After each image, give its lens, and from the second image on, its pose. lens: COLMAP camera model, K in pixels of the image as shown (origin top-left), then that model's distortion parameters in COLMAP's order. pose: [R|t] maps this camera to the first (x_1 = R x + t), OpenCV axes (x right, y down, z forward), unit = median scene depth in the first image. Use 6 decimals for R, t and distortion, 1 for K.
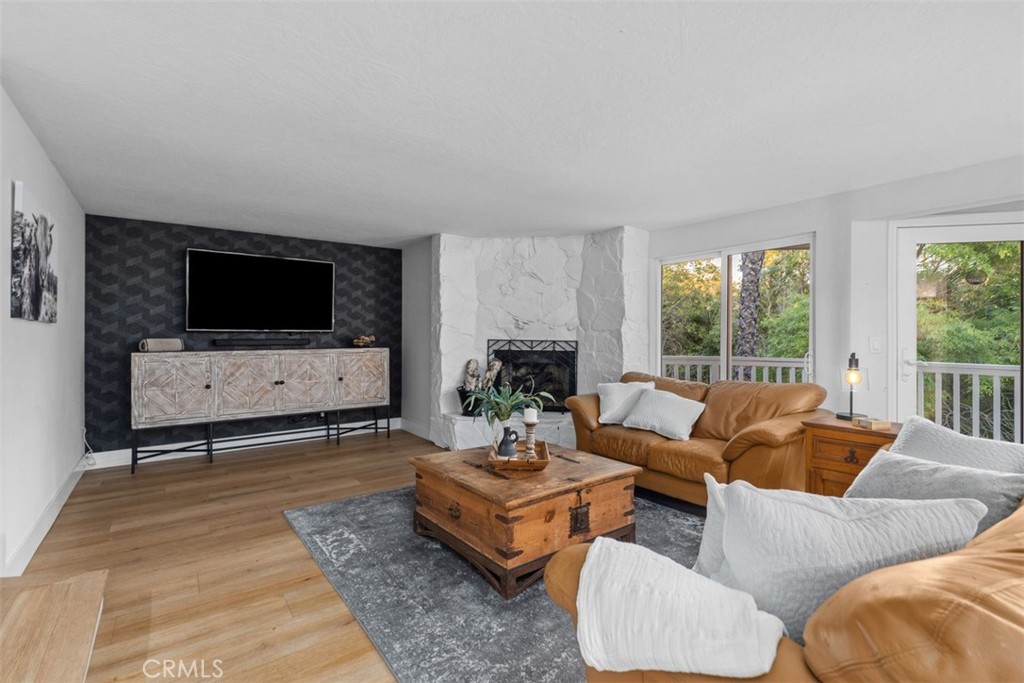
lens RADIAL K [[465.5, 0, 507.7], [0, 465.5, 343.4], [0, 0, 1]] dist [0.002764, -0.000771]
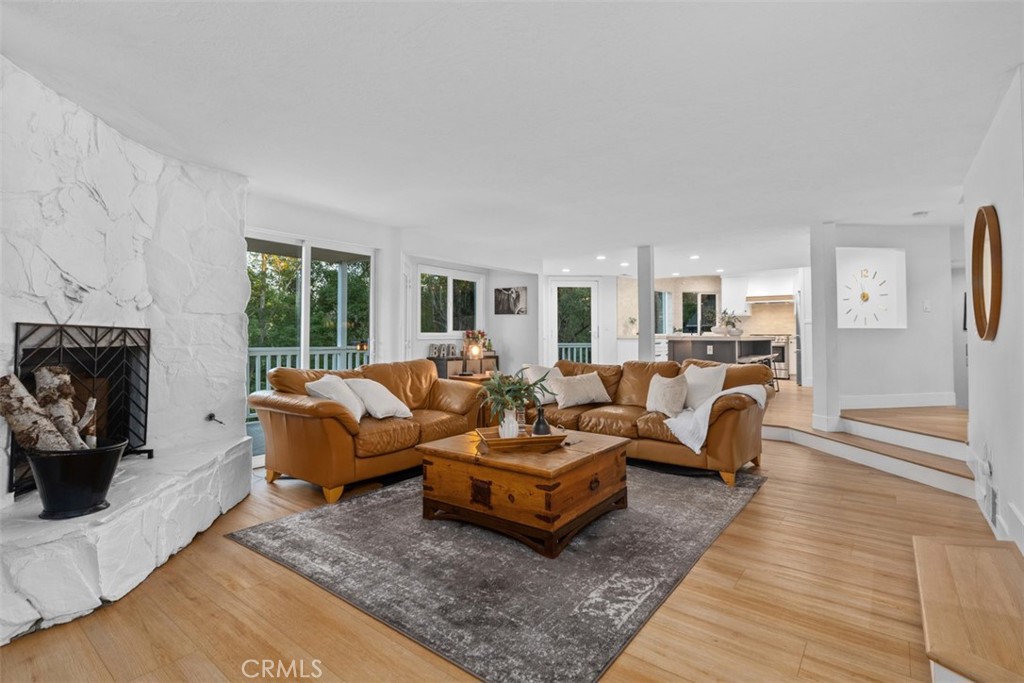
lens RADIAL K [[490.5, 0, 509.1], [0, 490.5, 334.4], [0, 0, 1]] dist [-0.001146, 0.000338]
pose [[-0.278242, -0.000485, 0.960511, -1.026597], [-0.003649, 0.999993, -0.000552, 0.001075], [-0.960504, -0.003659, -0.278242, 1.325511]]
